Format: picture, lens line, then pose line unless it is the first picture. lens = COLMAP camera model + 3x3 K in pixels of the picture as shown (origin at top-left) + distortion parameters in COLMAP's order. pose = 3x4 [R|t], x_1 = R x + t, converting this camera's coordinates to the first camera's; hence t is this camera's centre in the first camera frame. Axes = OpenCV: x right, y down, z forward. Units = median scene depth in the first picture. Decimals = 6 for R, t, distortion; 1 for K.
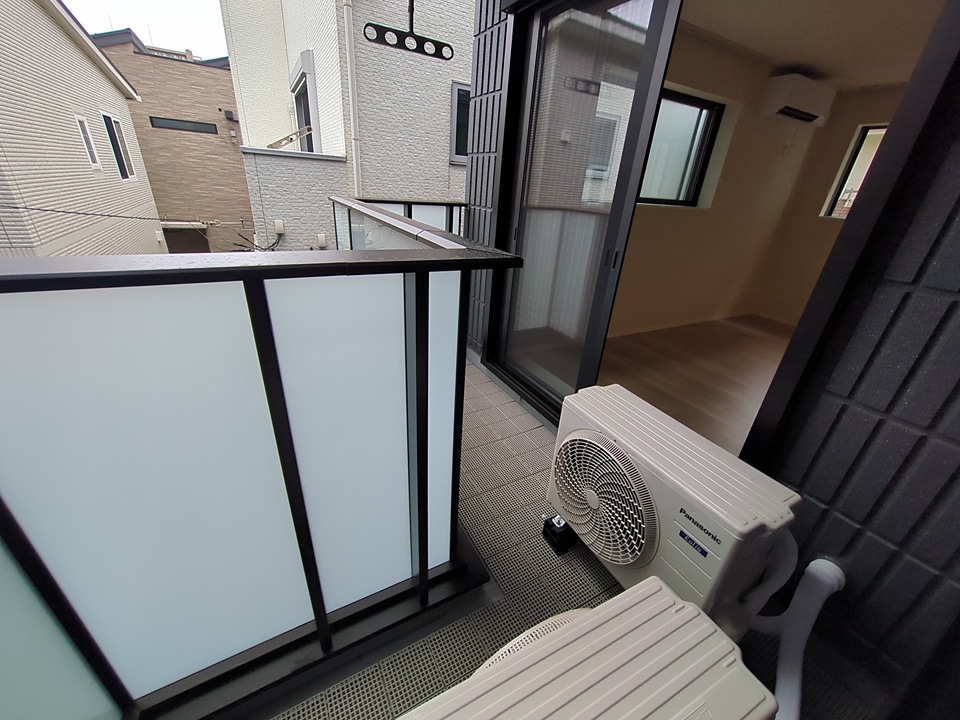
lens RADIAL K [[377.3, 0, 481.0], [0, 377.3, 354.8], [0, 0, 1]] dist [0.000639, 0.000129]
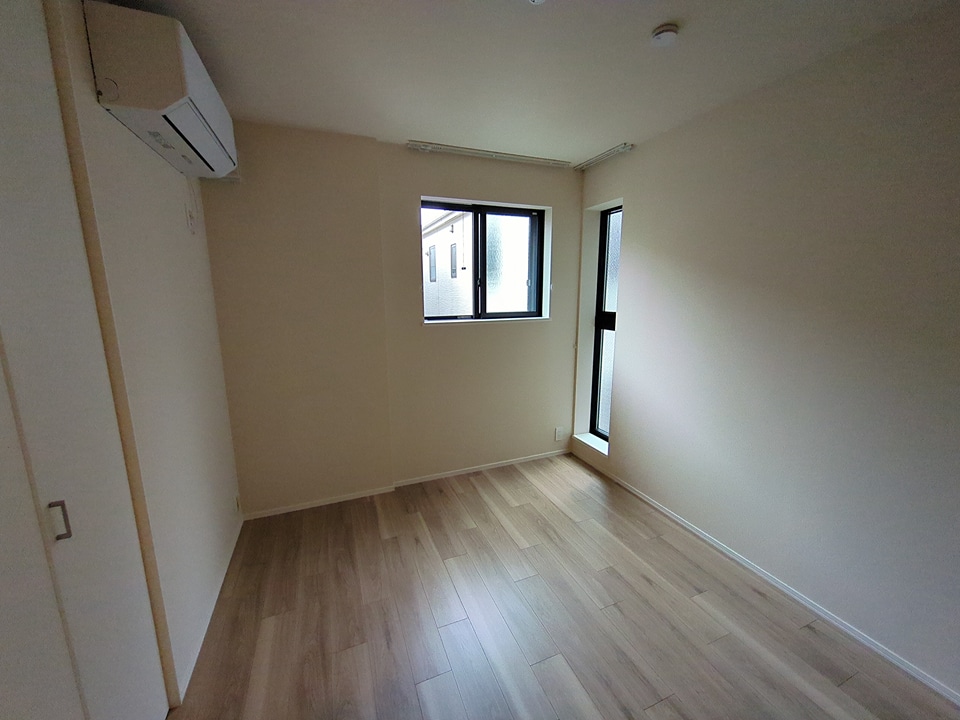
lens RADIAL K [[377.3, 0, 486.3], [0, 377.3, 358.8], [0, 0, 1]] dist [0.000639, 0.000129]
pose [[0.993993, -0.060768, -0.091024, 0.512398], [0.033691, 0.961197, -0.273797, -0.072748], [0.104130, 0.269085, 0.957471, 0.193430]]
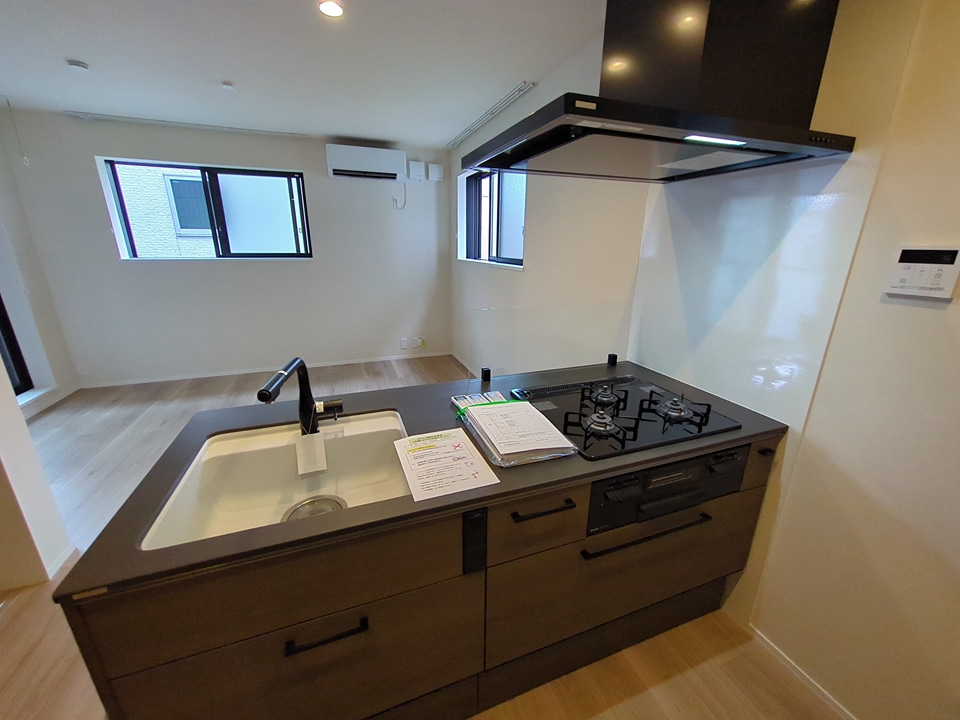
lens RADIAL K [[377.3, 0, 476.9], [0, 377.3, 364.1], [0, 0, 1]] dist [0.000639, 0.000129]
pose [[0.988254, -0.016417, -0.151934, 1.259753], [-0.004785, 0.990401, -0.138139, 0.075336], [0.152743, 0.137244, 0.978690, 0.022388]]
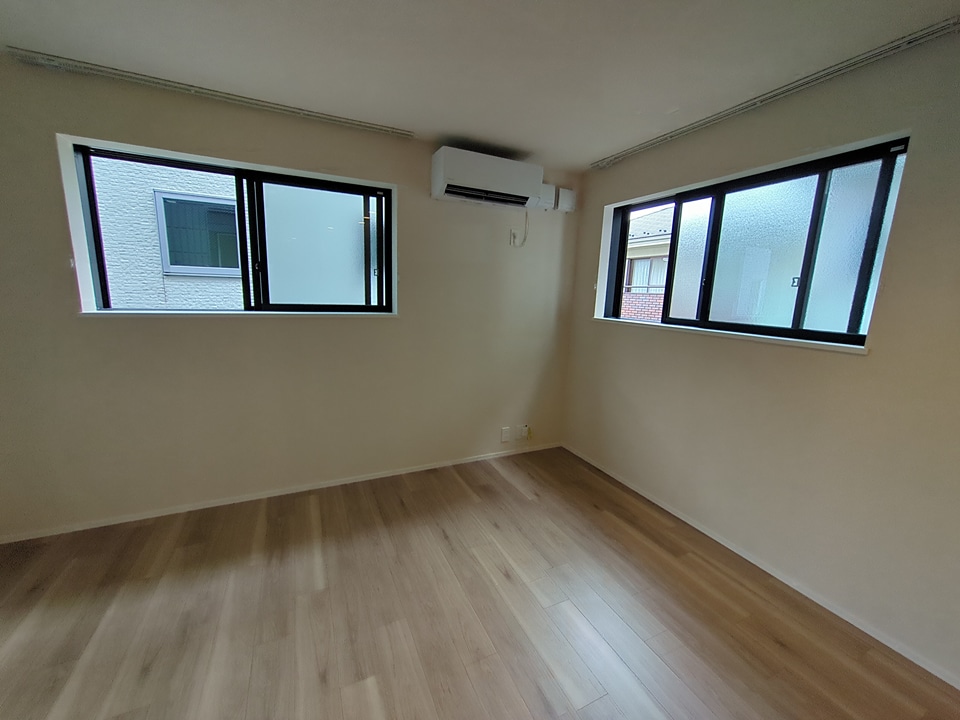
lens RADIAL K [[377.3, 0, 473.9], [0, 377.3, 360.4], [0, 0, 1]] dist [0.000639, 0.000129]
pose [[0.997642, -0.025799, -0.063601, 0.805289], [0.008493, 0.965947, -0.258600, -0.111305], [0.068106, 0.257450, 0.963888, 0.329586]]
